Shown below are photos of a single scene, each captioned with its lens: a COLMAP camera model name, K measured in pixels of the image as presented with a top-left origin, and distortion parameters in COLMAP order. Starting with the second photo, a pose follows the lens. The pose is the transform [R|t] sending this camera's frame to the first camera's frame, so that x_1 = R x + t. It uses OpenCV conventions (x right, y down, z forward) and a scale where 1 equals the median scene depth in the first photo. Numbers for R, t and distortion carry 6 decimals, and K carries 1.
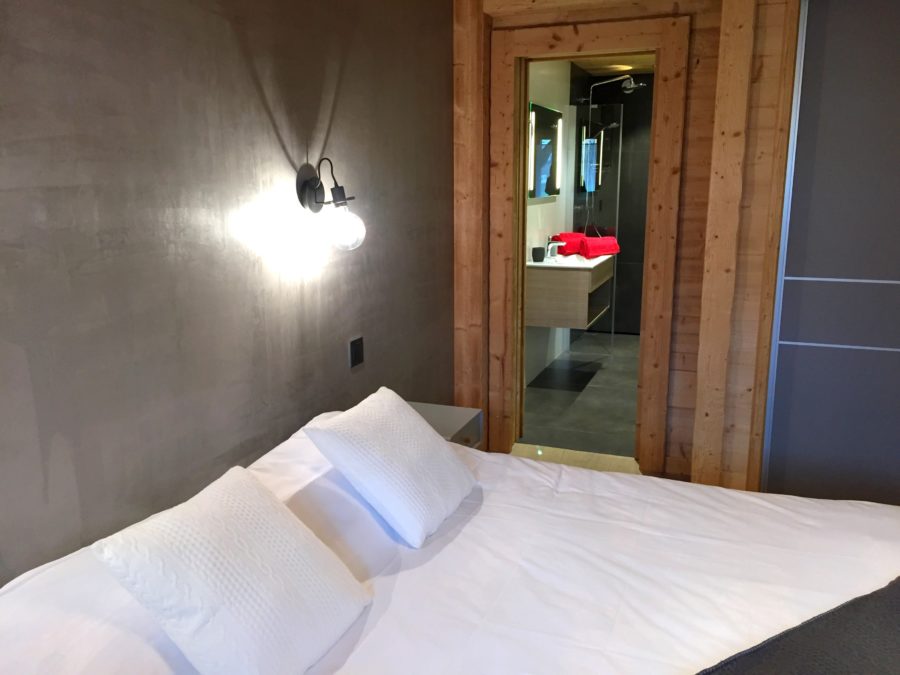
lens RADIAL K [[767.3, 0, 449.6], [0, 767.3, 340.3], [0, 0, 1]] dist [0.058023, -0.053150]
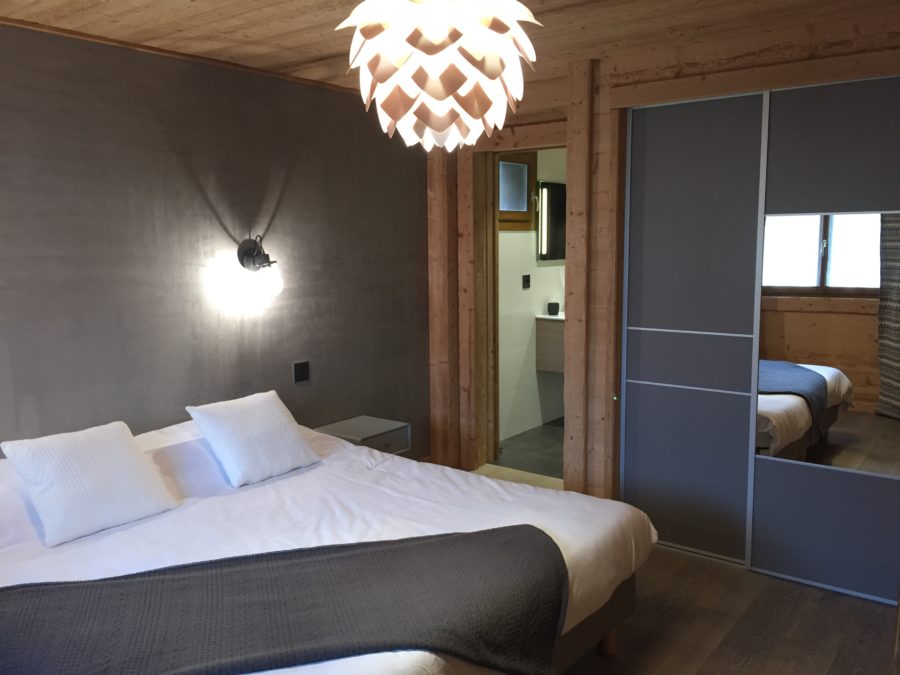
lens RADIAL K [[767.3, 0, 451.0], [0, 767.3, 336.2], [0, 0, 1]] dist [0.058023, -0.053150]
pose [[0.959015, 0.030702, -0.281686, 0.550258], [-0.053210, 0.995940, -0.072606, 0.039556], [0.278313, 0.084619, 0.956756, -0.264732]]
